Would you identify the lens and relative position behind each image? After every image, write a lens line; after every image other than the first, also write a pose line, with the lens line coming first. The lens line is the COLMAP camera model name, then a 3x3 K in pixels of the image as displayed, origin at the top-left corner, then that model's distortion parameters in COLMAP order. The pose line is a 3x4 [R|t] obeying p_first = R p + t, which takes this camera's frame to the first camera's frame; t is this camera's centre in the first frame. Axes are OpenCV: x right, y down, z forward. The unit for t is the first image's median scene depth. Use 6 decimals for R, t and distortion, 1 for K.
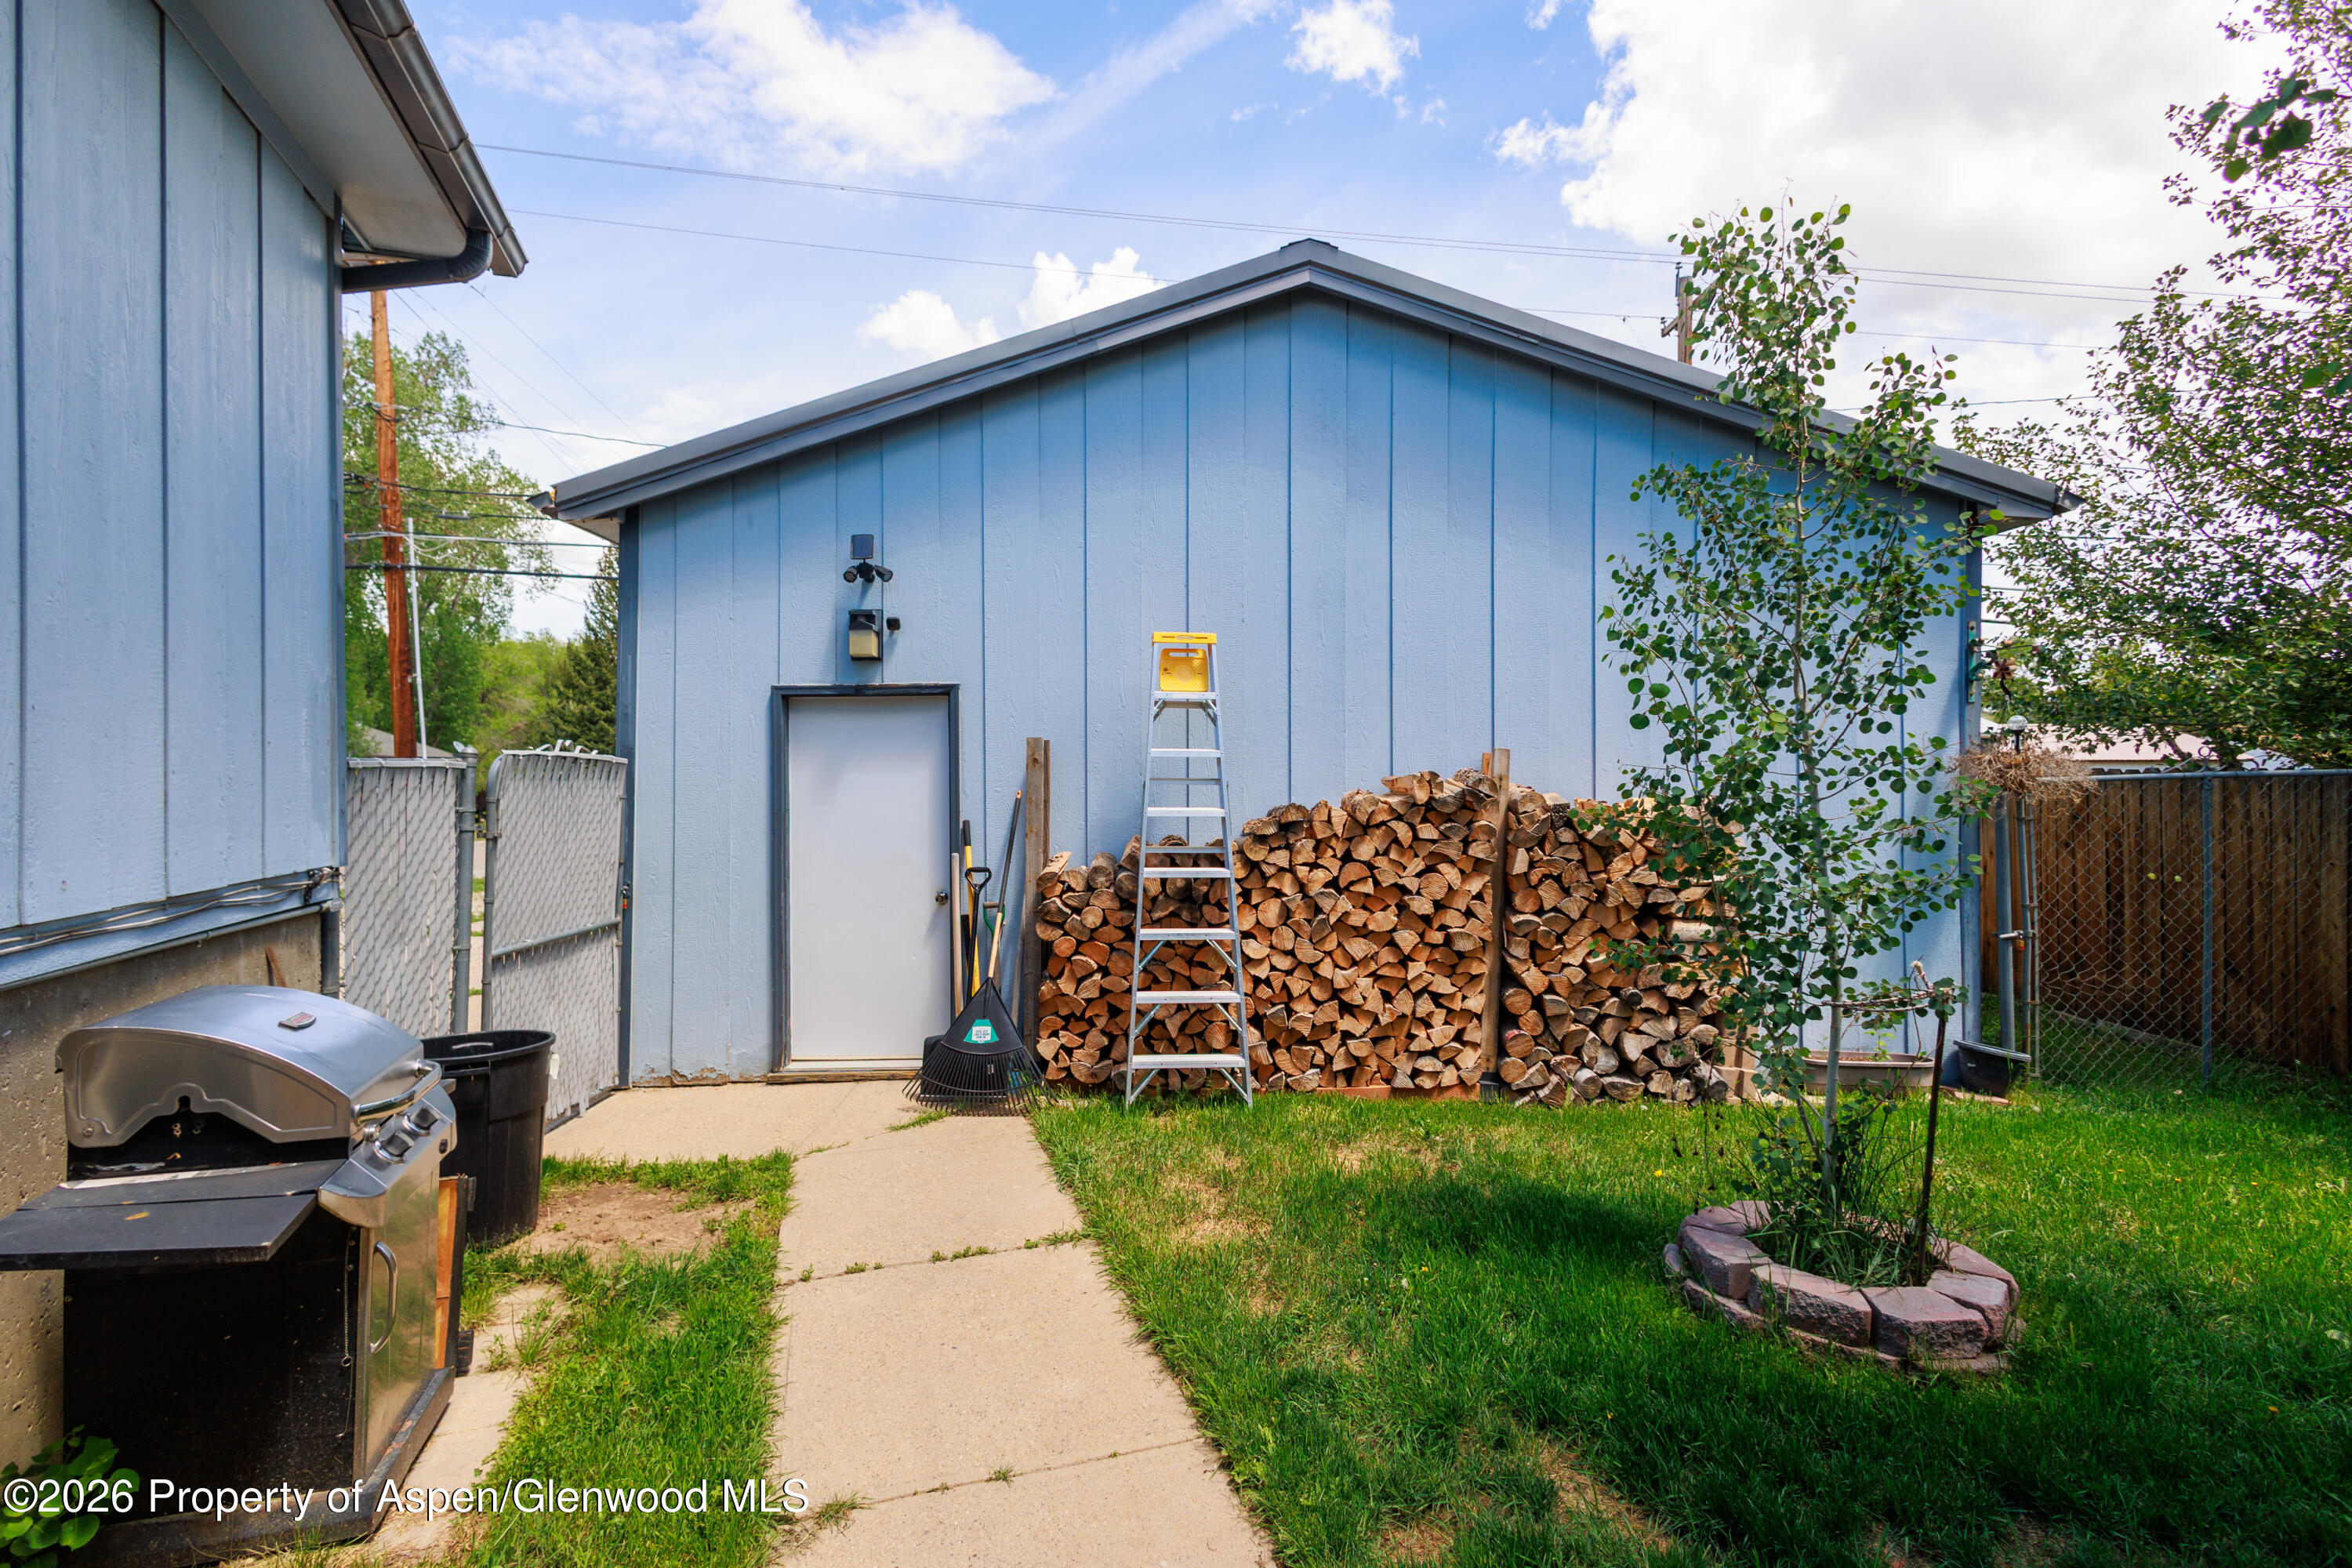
lens RADIAL K [[1068.9, 0, 1172.4], [0, 1068.9, 785.7], [0, 0, 1]] dist [0.005166, 0.000143]
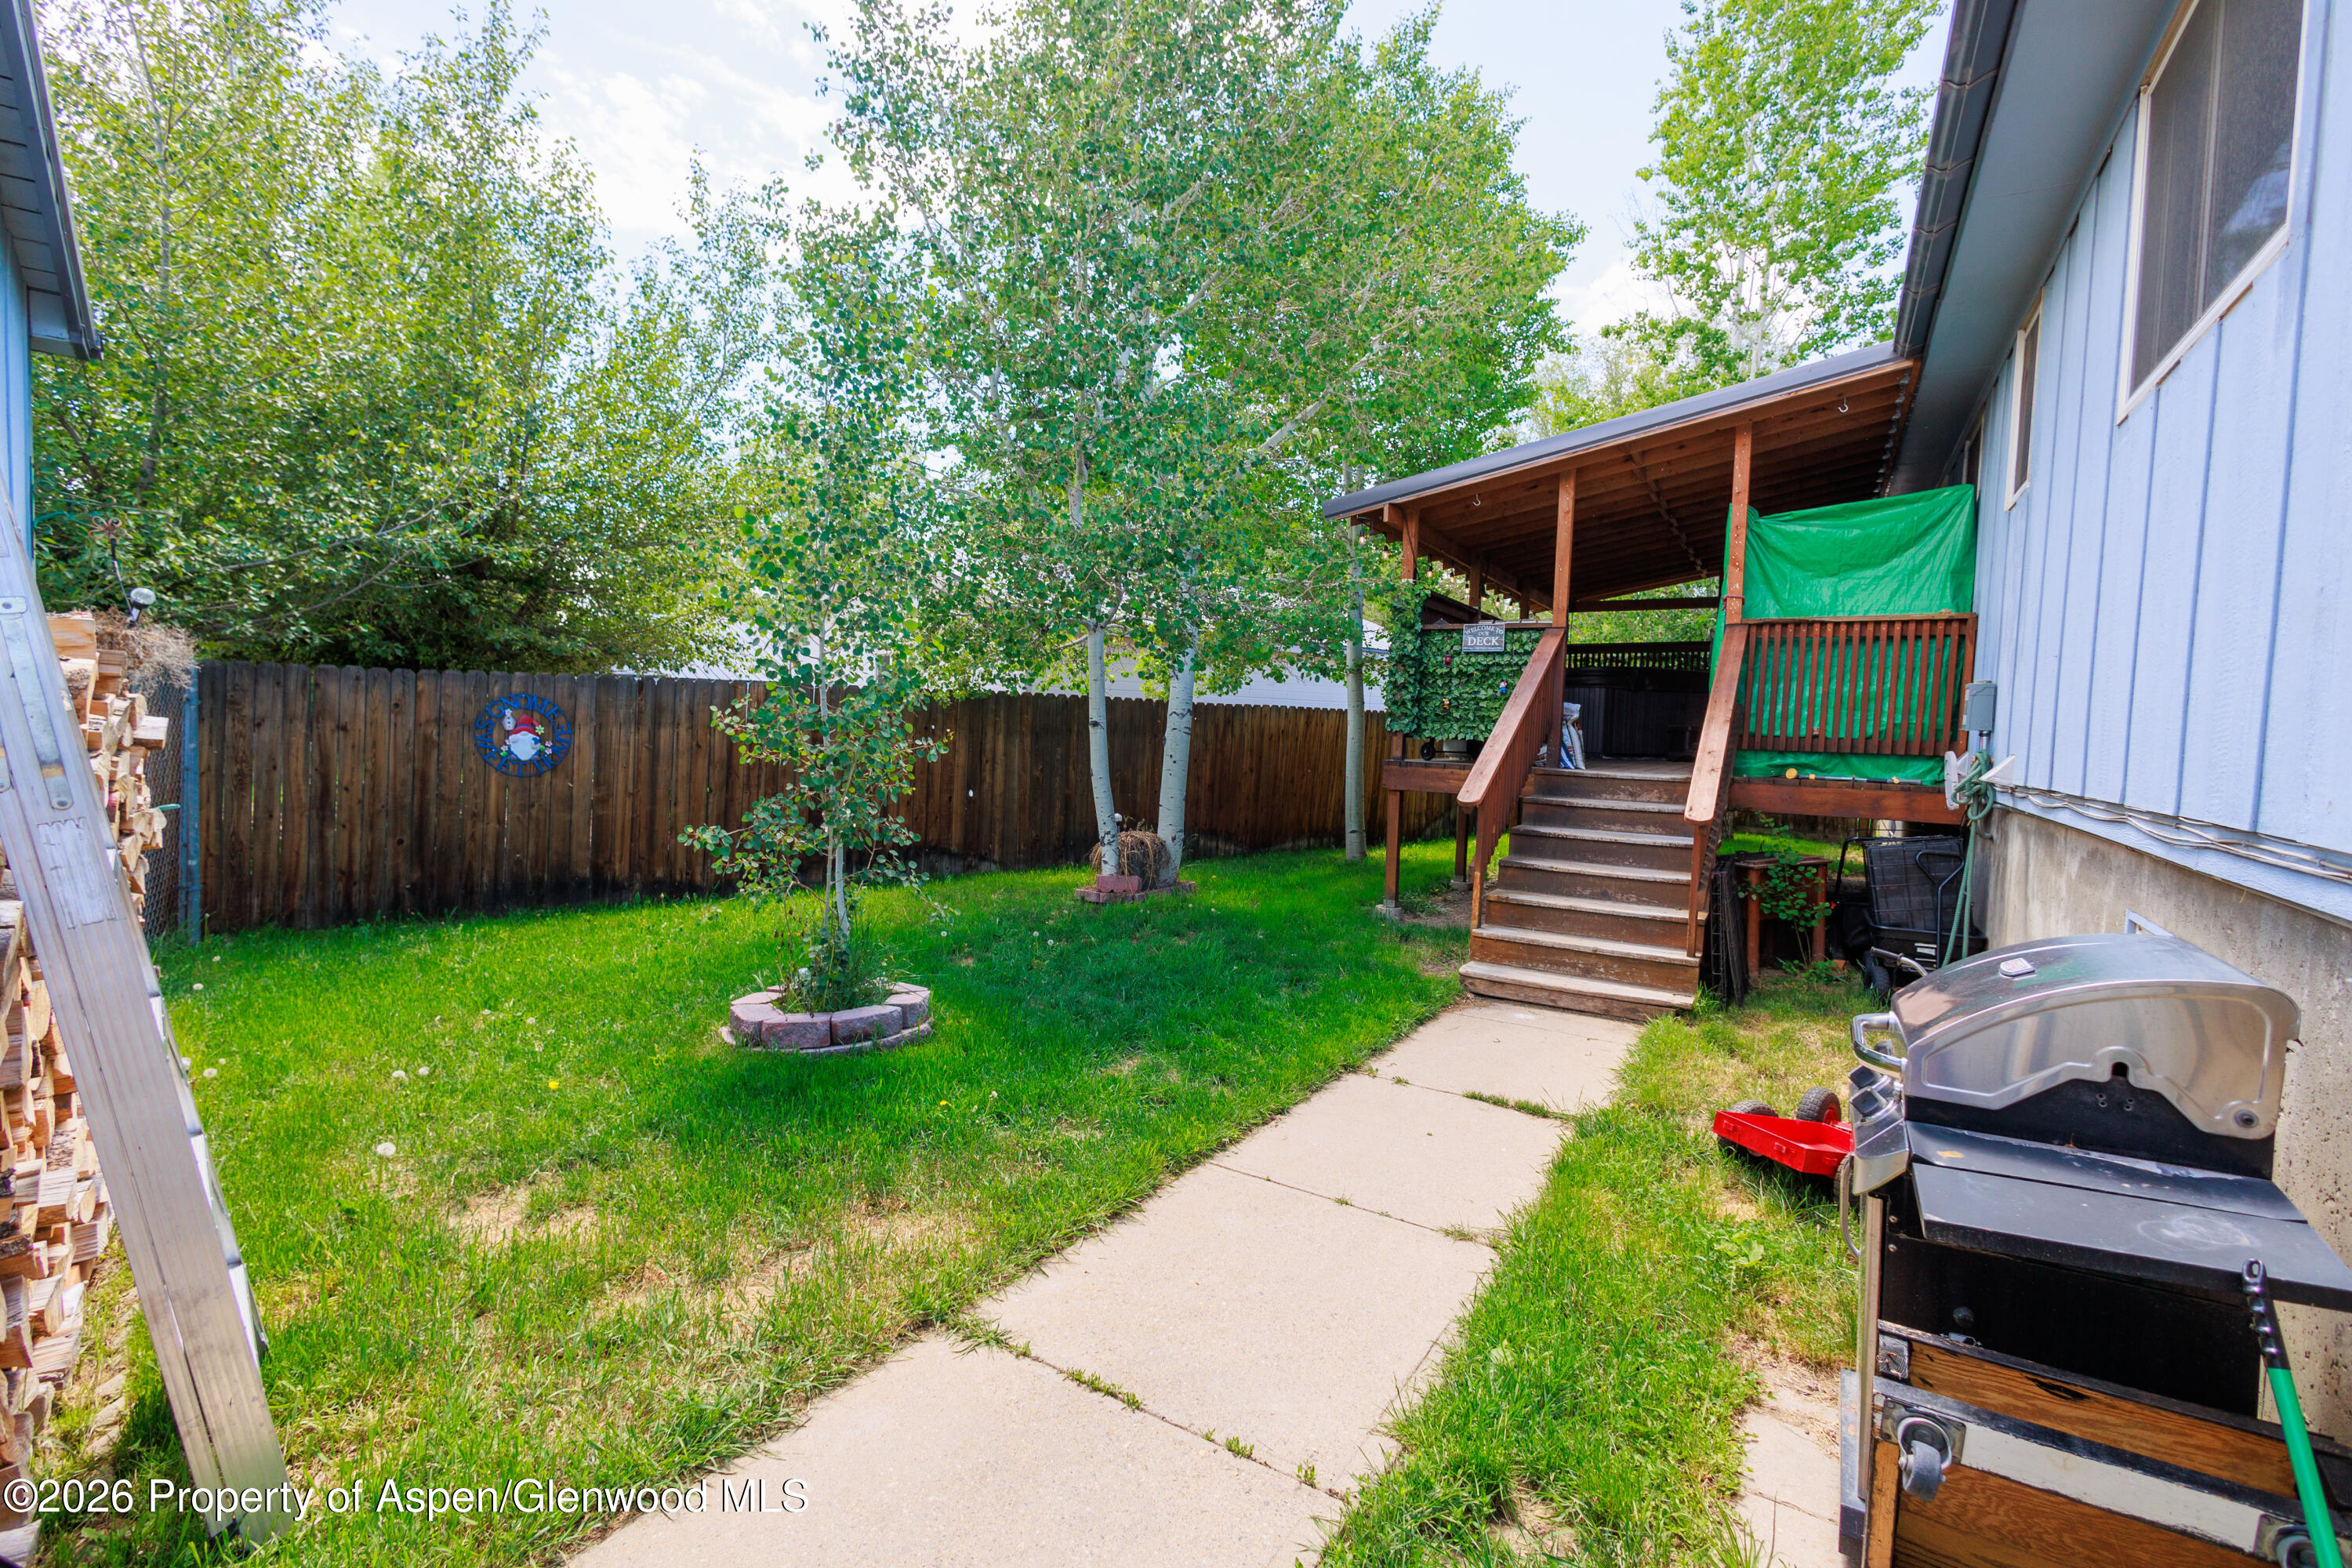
lens RADIAL K [[1068.9, 0, 1172.4], [0, 1068.9, 785.7], [0, 0, 1]] dist [0.005166, 0.000143]
pose [[-0.634579, -0.037372, 0.771954, -0.480239], [-0.002264, 0.998916, 0.046498, 0.033956], [-0.772854, 0.027759, -0.633976, 0.930435]]
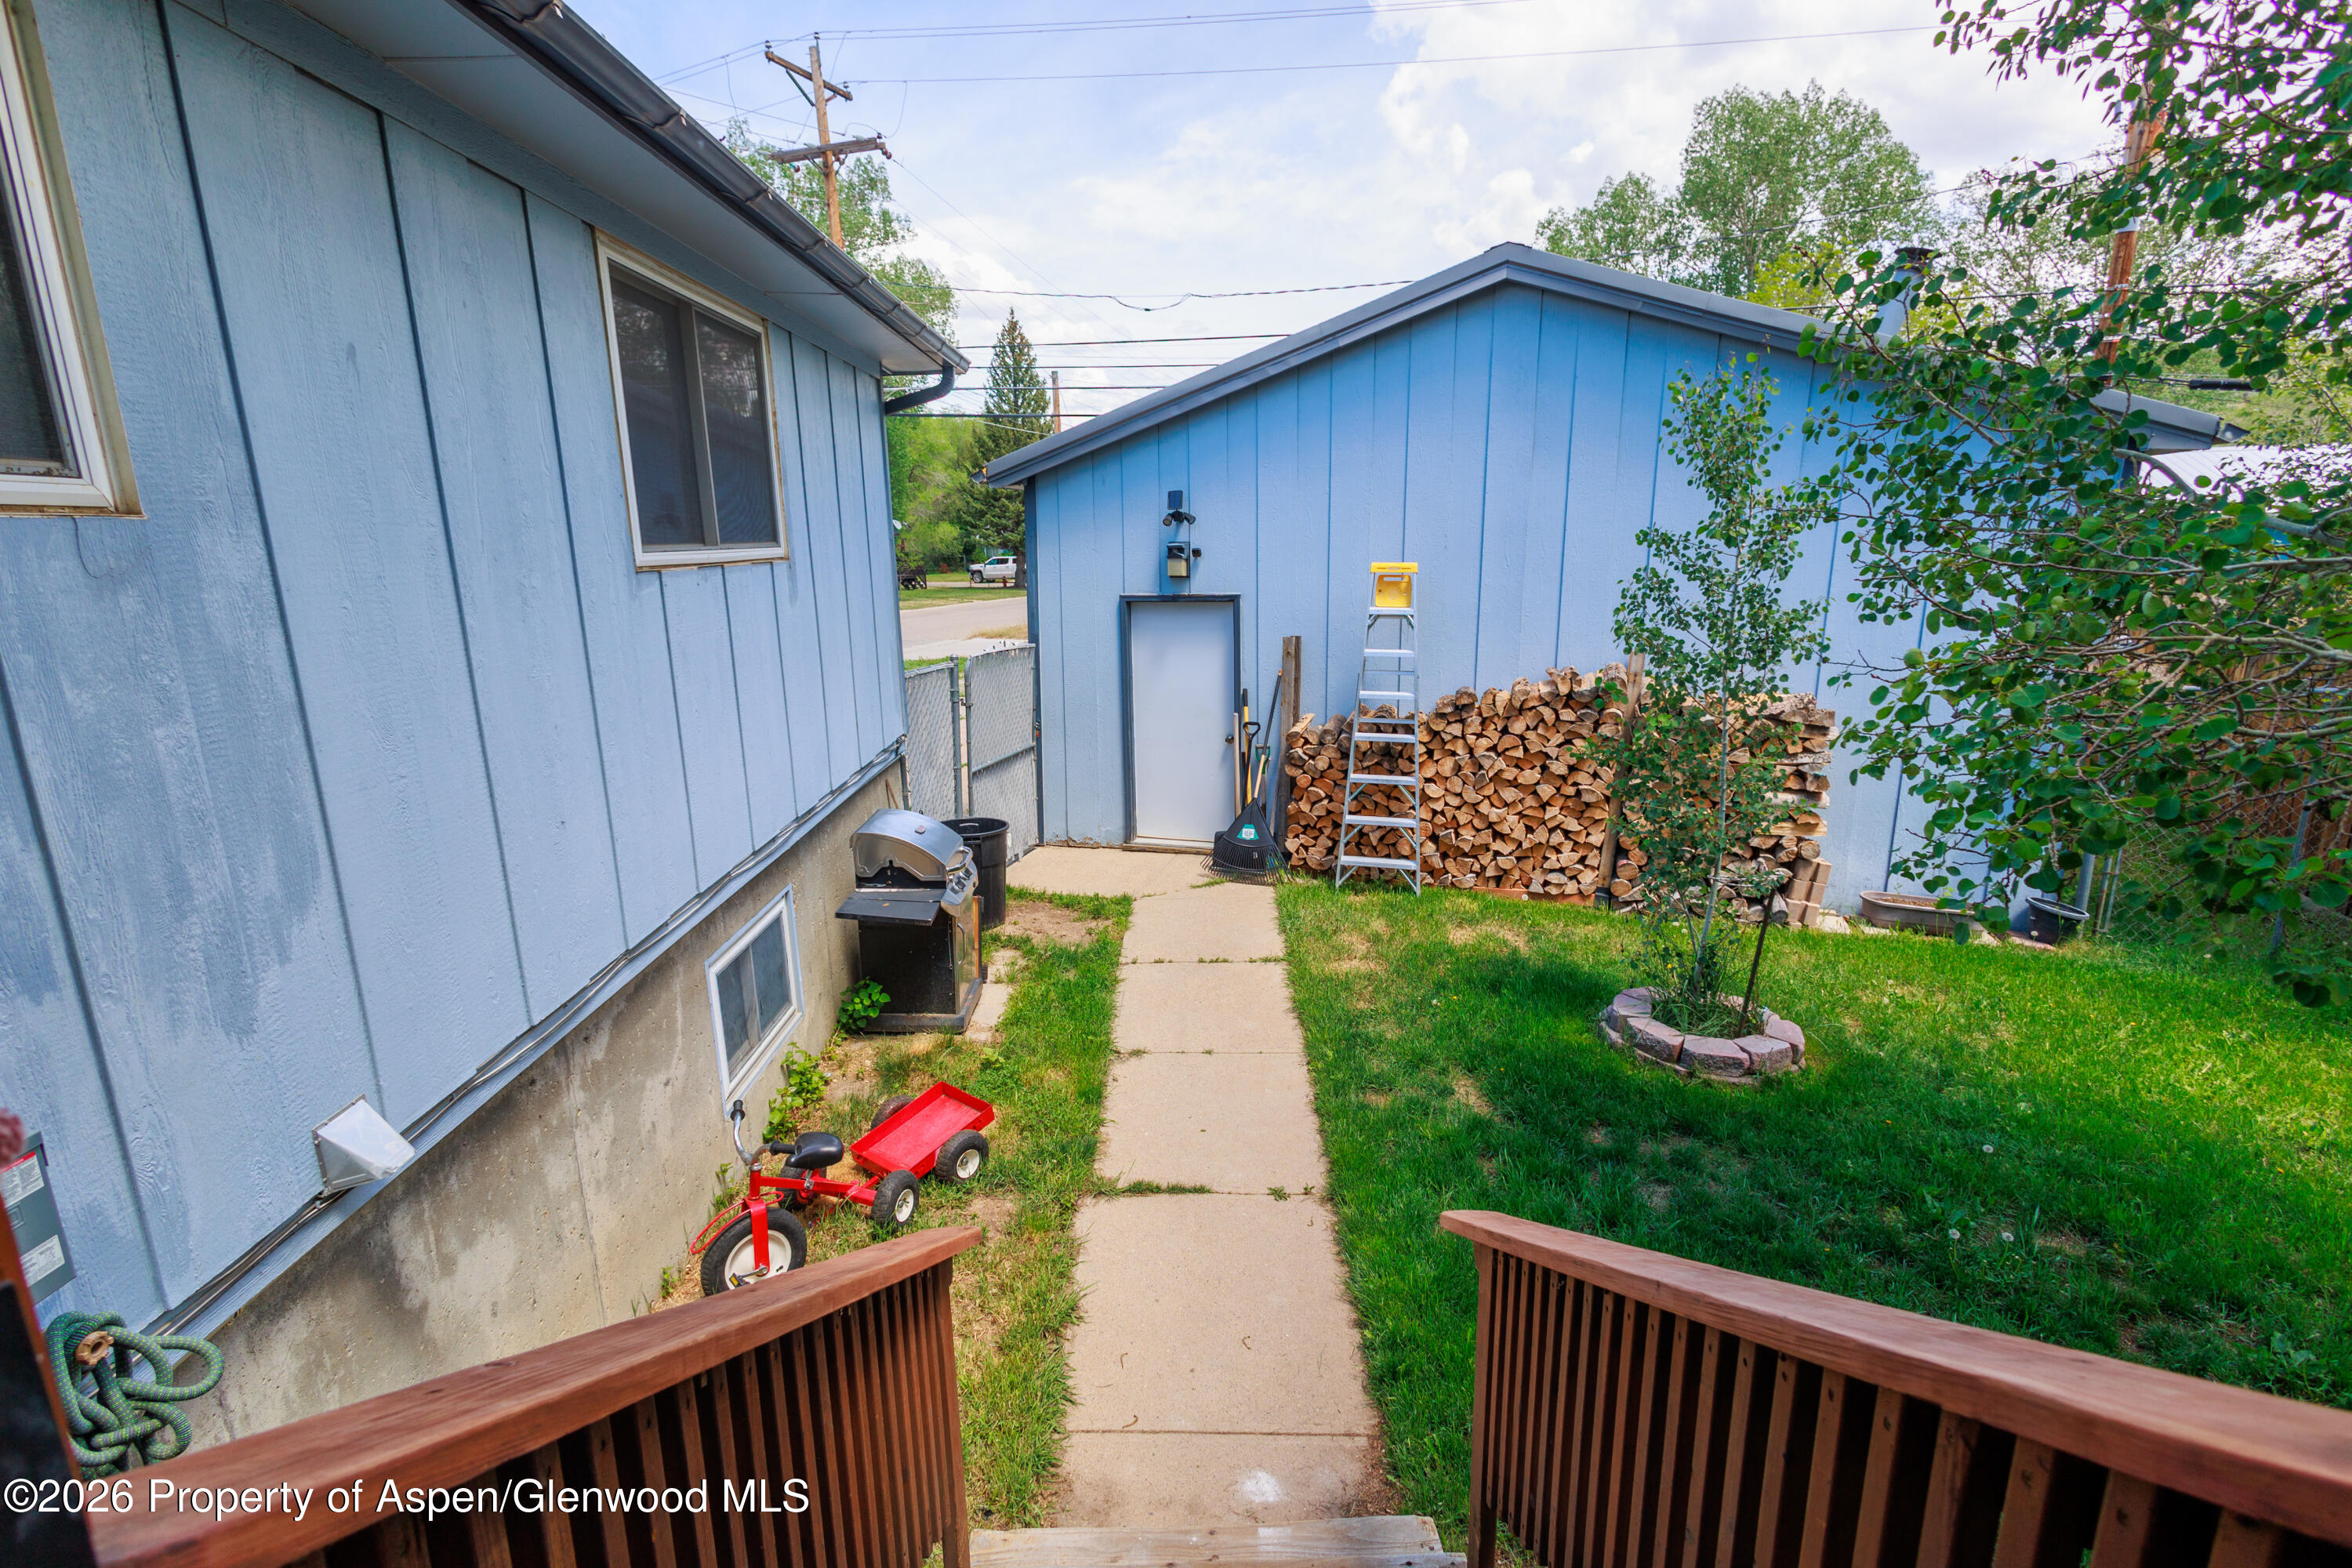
lens RADIAL K [[1068.9, 0, 1172.4], [0, 1068.9, 785.7], [0, 0, 1]] dist [0.005166, 0.000143]
pose [[0.943854, 0.063924, -0.324119, 0.211733], [0.011795, 0.973955, 0.226434, -0.184462], [0.330152, -0.217544, 0.918517, -0.438589]]
